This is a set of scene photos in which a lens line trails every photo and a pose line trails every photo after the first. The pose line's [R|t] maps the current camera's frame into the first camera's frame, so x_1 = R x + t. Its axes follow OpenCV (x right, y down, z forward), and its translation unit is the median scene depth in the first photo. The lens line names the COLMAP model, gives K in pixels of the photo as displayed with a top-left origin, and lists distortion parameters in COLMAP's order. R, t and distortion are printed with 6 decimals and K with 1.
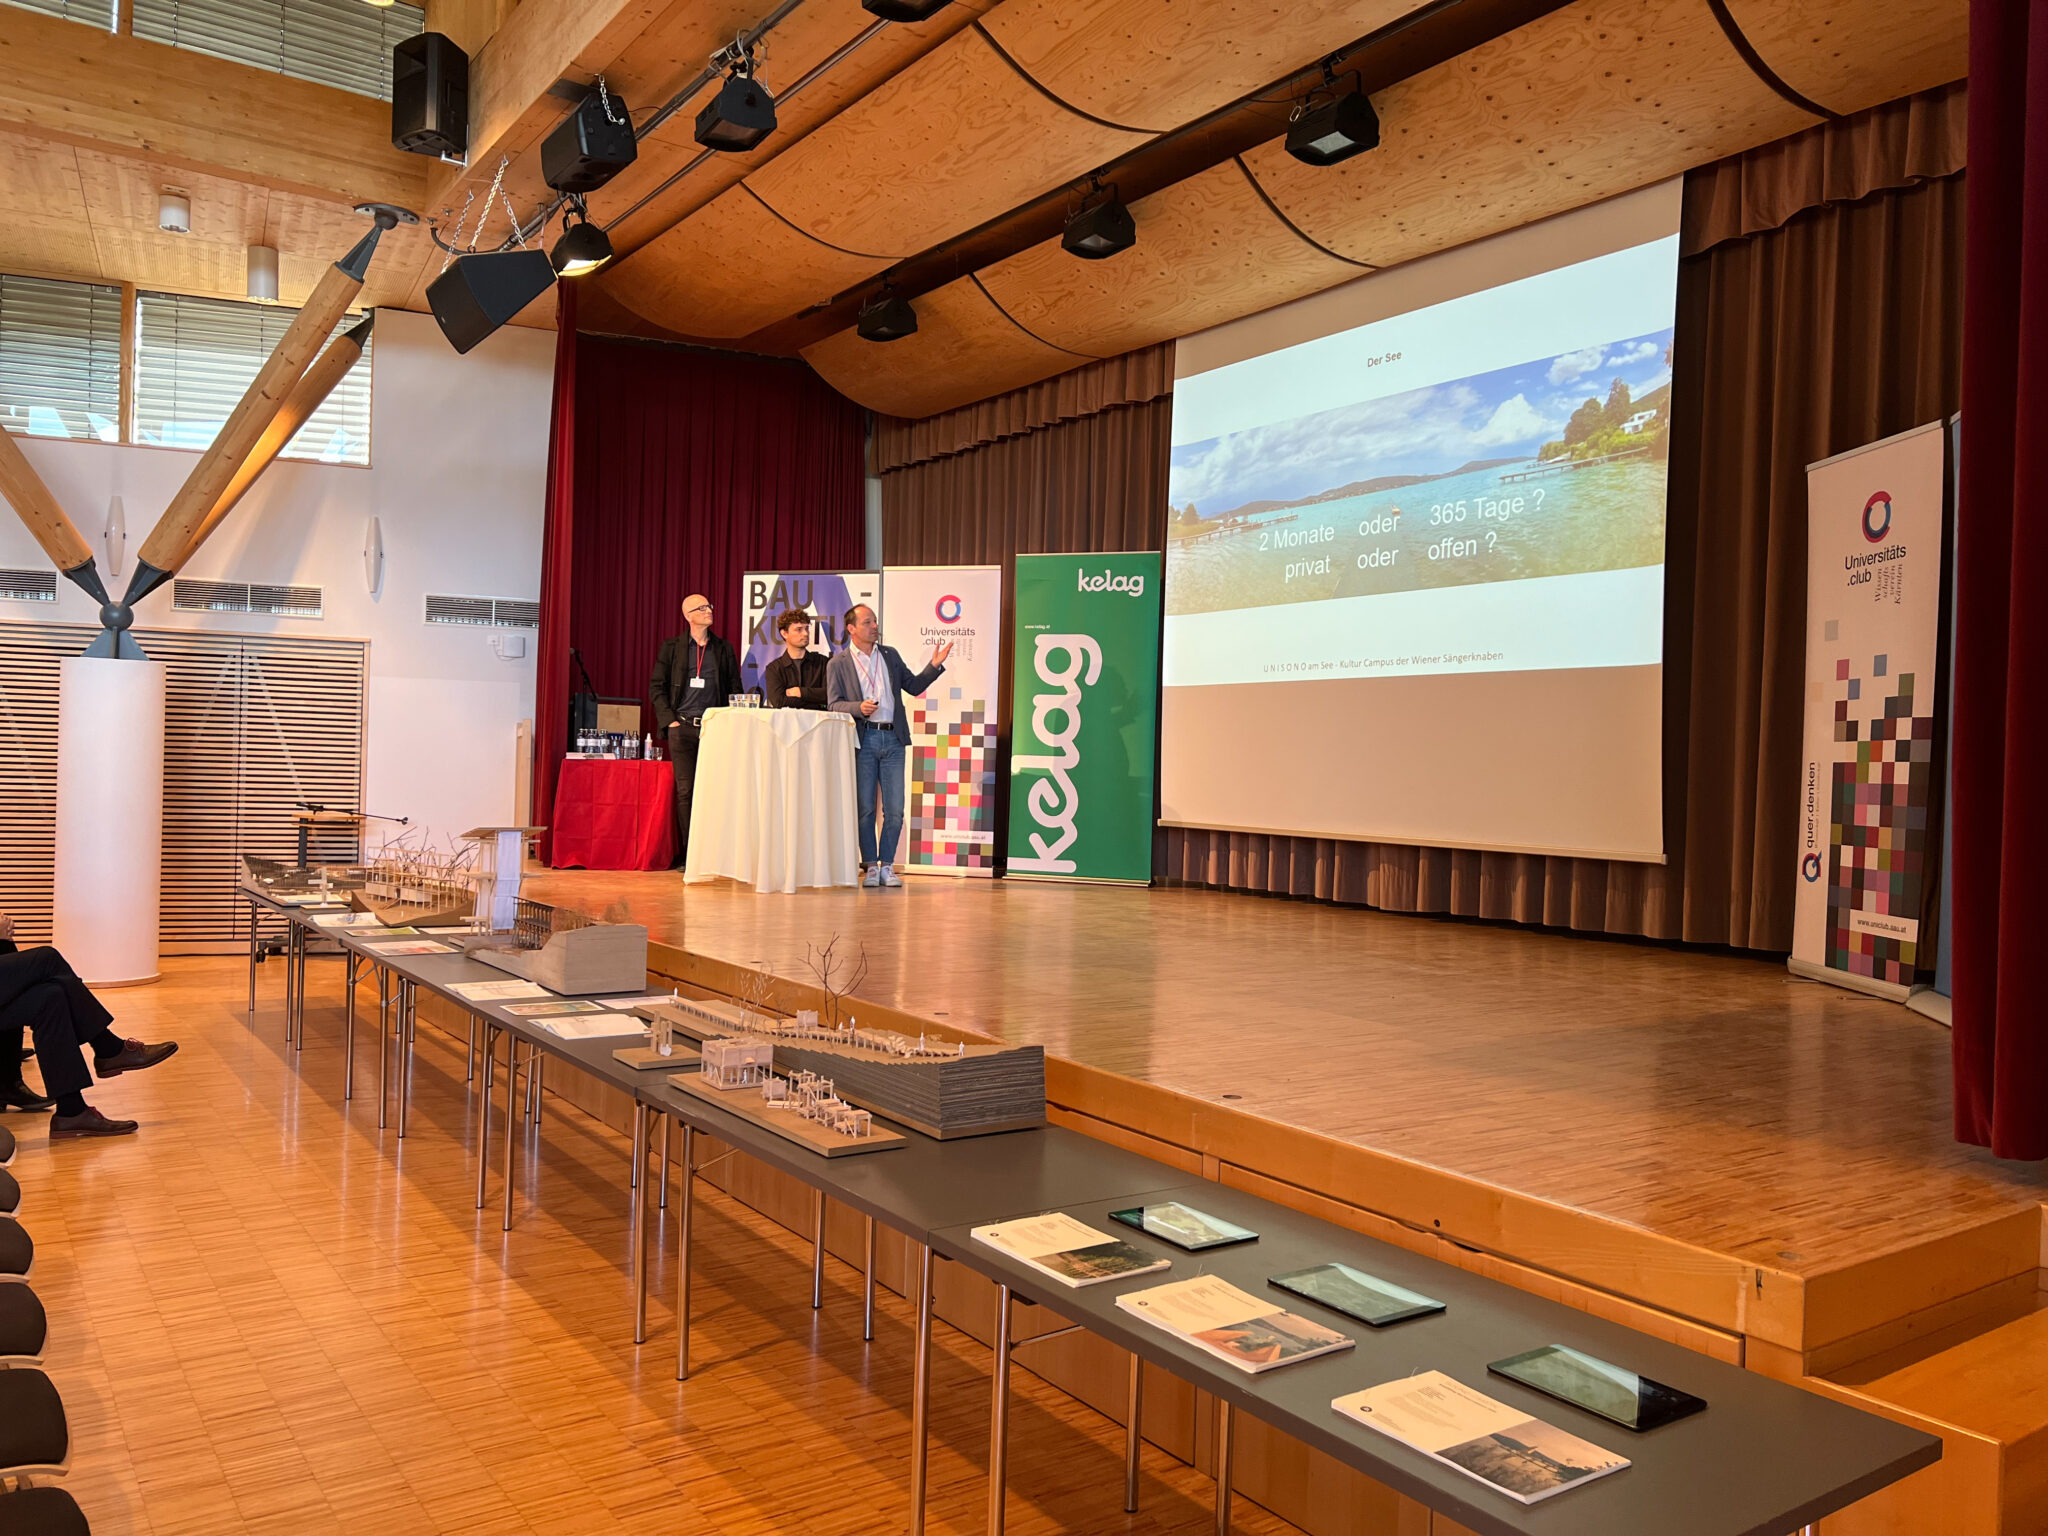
lens RADIAL K [[1543.7, 0, 1024.0], [0, 1543.7, 768.0], [0, 0, 1]] dist [0.139678, -0.164263]
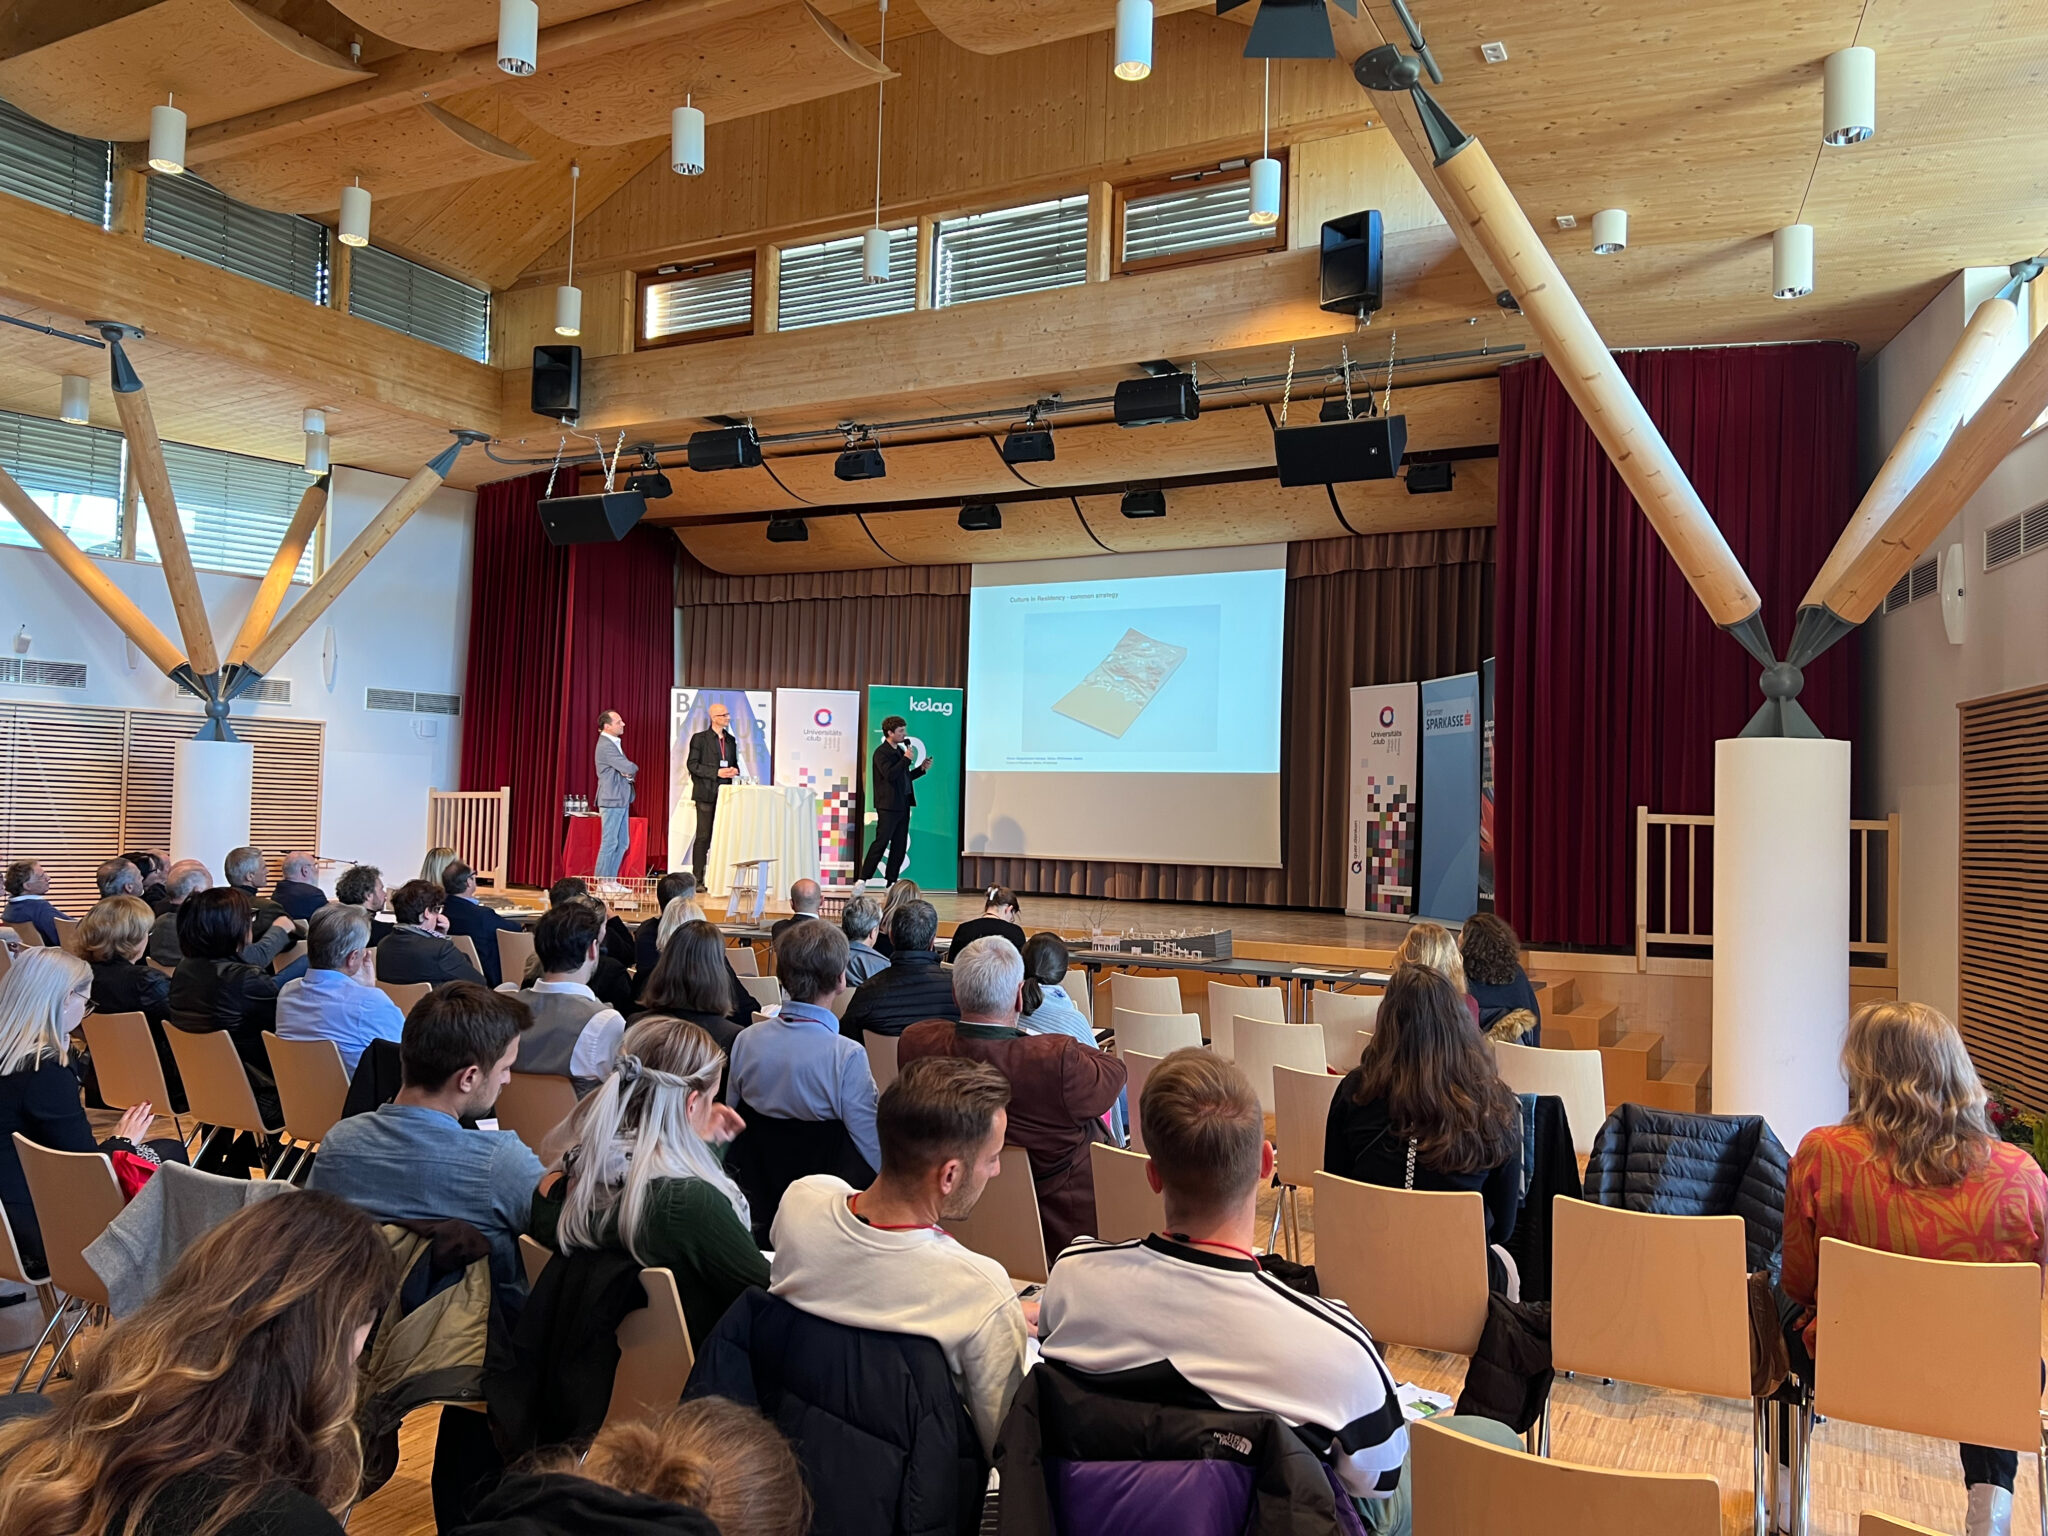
lens RADIAL K [[1543.7, 0, 1024.0], [0, 1543.7, 768.0], [0, 0, 1]] dist [0.139678, -0.164263]
pose [[0.883829, 0.009928, 0.467704, -0.696585], [0.000291, 0.999763, -0.021773, -0.022309], [-0.467809, 0.019380, 0.883617, -0.537609]]
